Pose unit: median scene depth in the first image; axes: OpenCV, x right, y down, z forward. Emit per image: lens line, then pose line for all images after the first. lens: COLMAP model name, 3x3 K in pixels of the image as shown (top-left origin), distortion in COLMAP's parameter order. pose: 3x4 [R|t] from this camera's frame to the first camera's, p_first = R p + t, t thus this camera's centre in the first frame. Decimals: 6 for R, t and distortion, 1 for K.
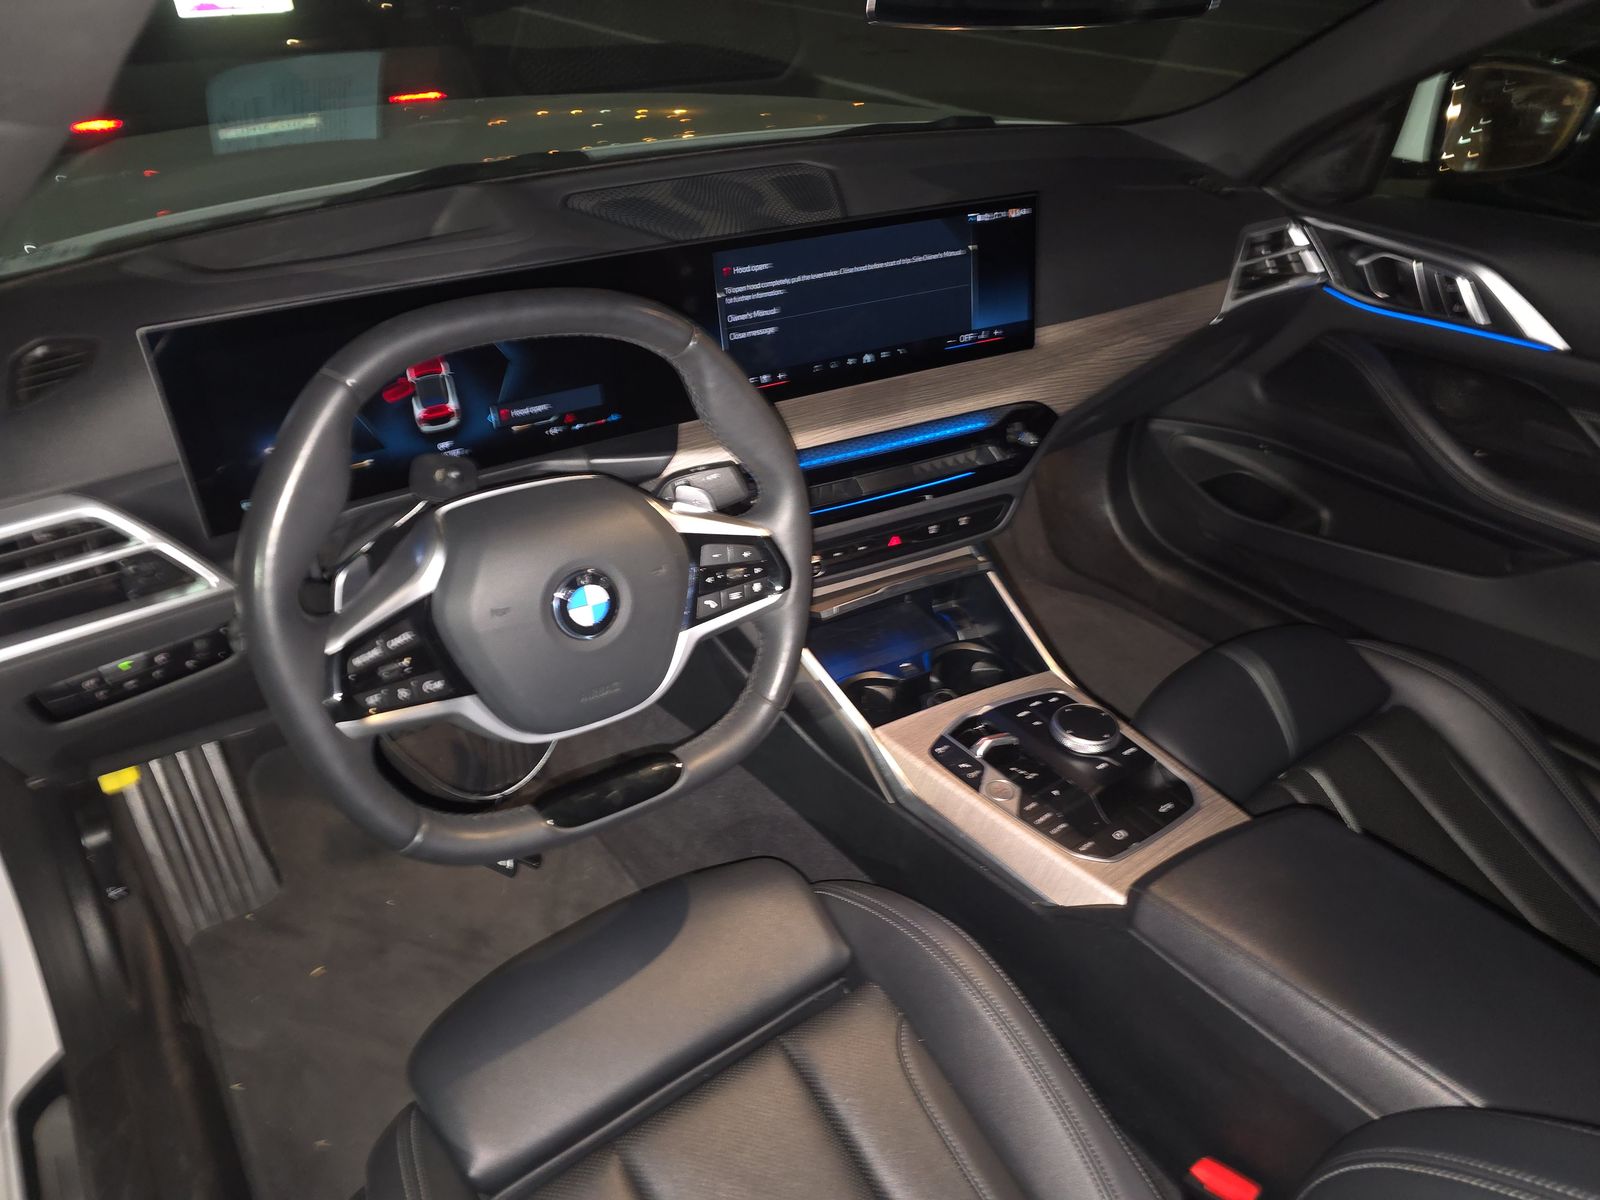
lens RADIAL K [[1083.5, 0, 802.0], [0, 1083.5, 606.9], [0, 0, 1]] dist [0.114499, -0.157310]
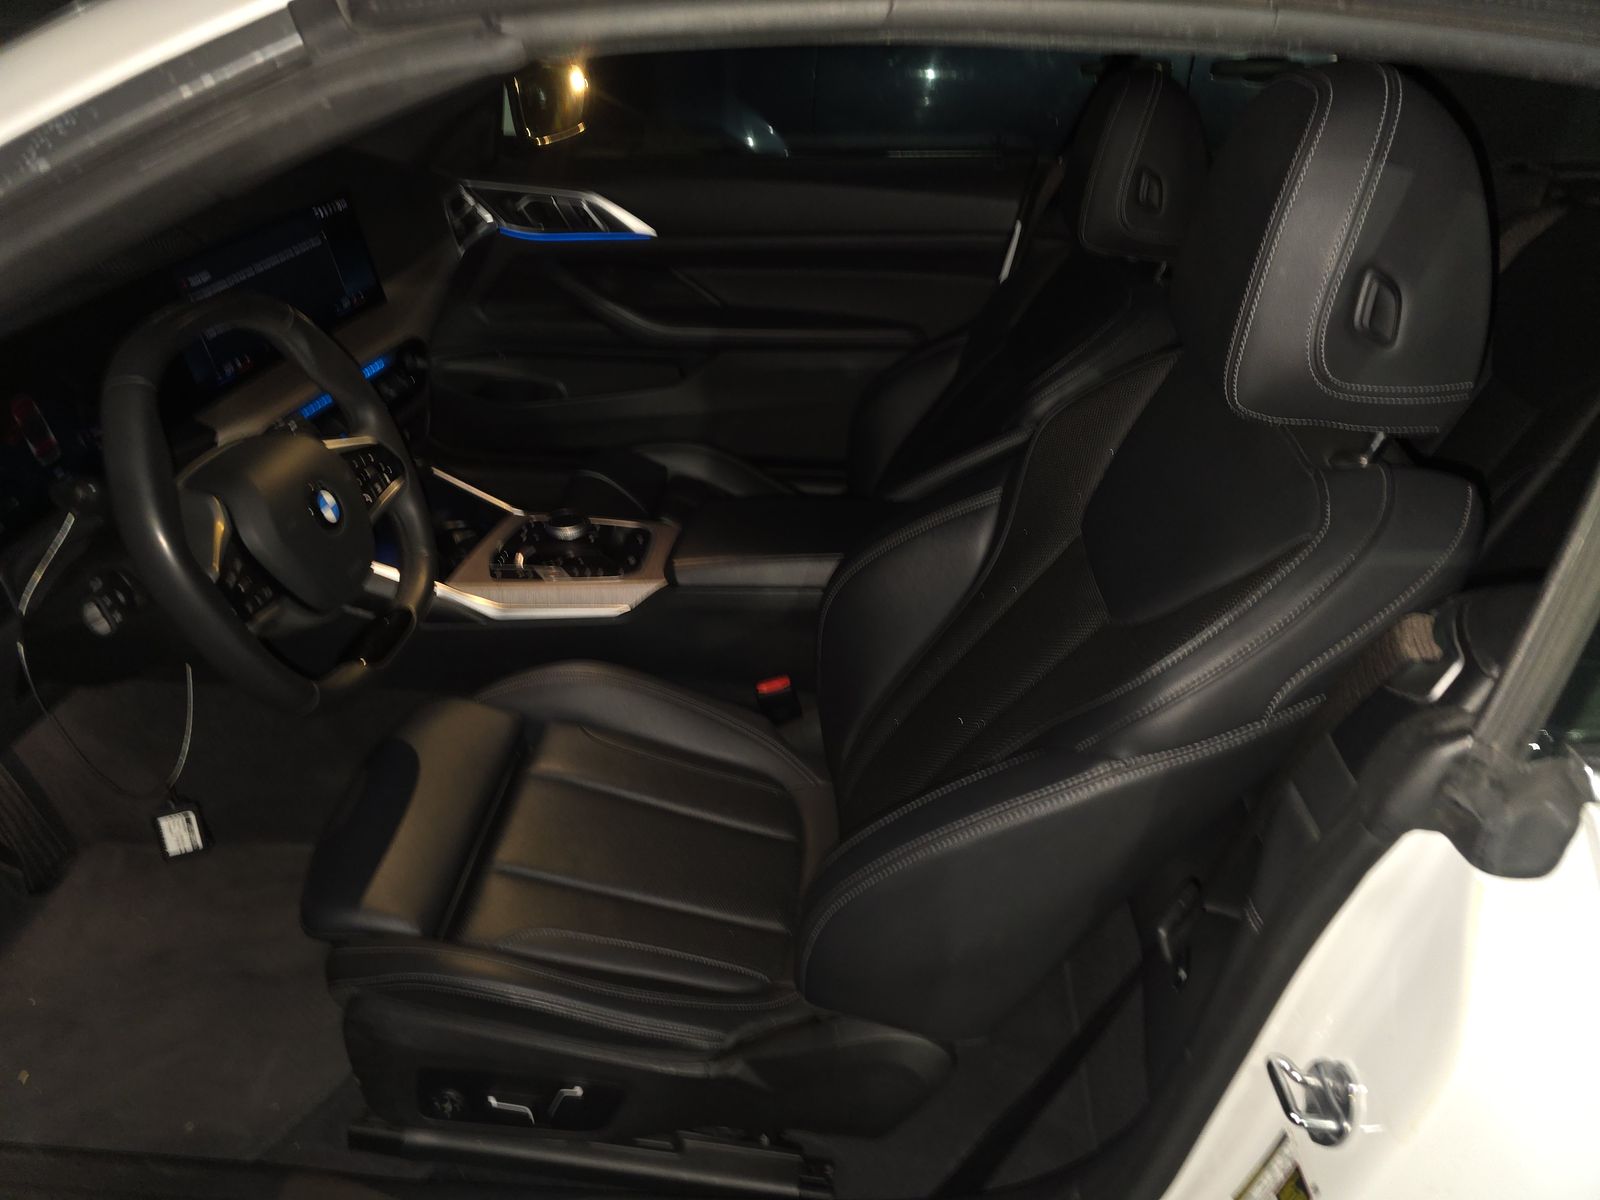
lens RADIAL K [[1083.5, 0, 802.0], [0, 1083.5, 606.9], [0, 0, 1]] dist [0.114499, -0.157310]
pose [[0.640141, -0.418221, 0.644446, -0.594435], [0.411460, 0.895027, 0.172127, 0.092966], [-0.648784, 0.154978, 0.745025, -0.345691]]
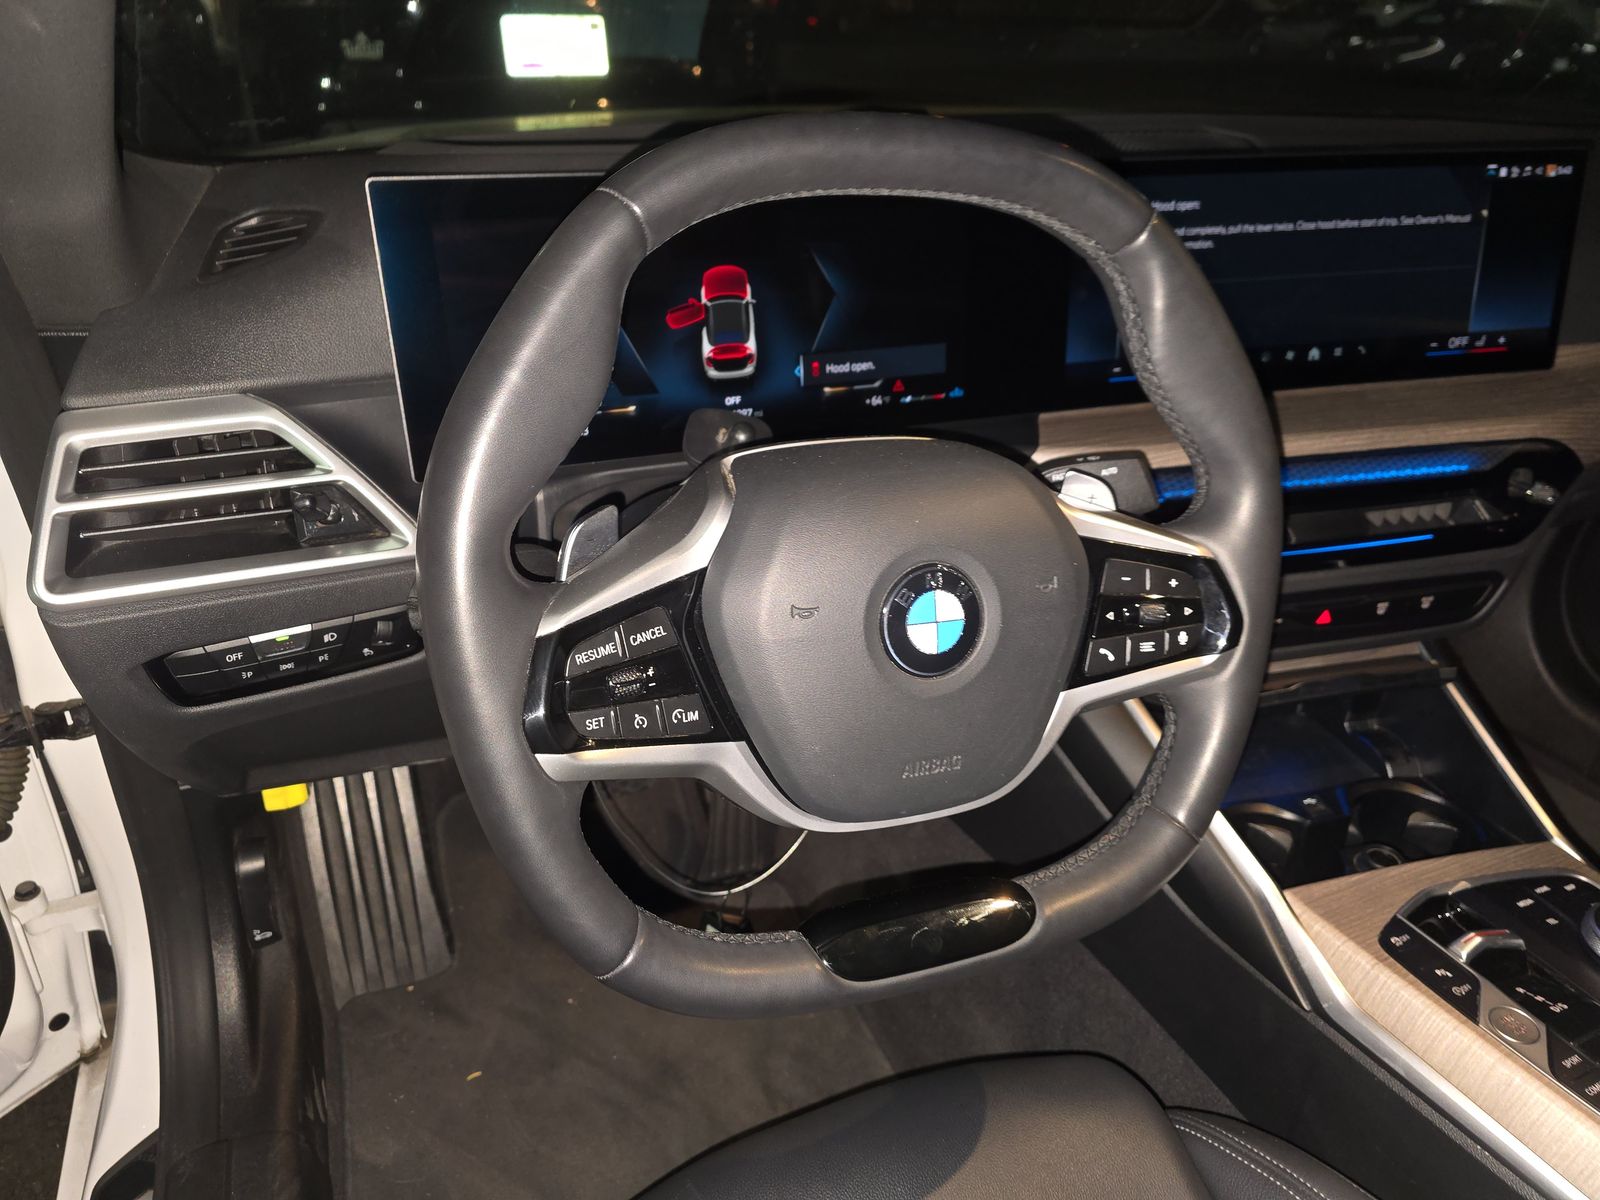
lens RADIAL K [[1119.2, 0, 800.0], [0, 1119.2, 600.0], [0, 0, 1]] dist [0.000714, -0.005591]
pose [[0.973451, 0.112044, -0.199600, -0.112980], [-0.131656, 0.987398, -0.087817, 0.039784], [0.187245, 0.111764, 0.975934, 0.282278]]
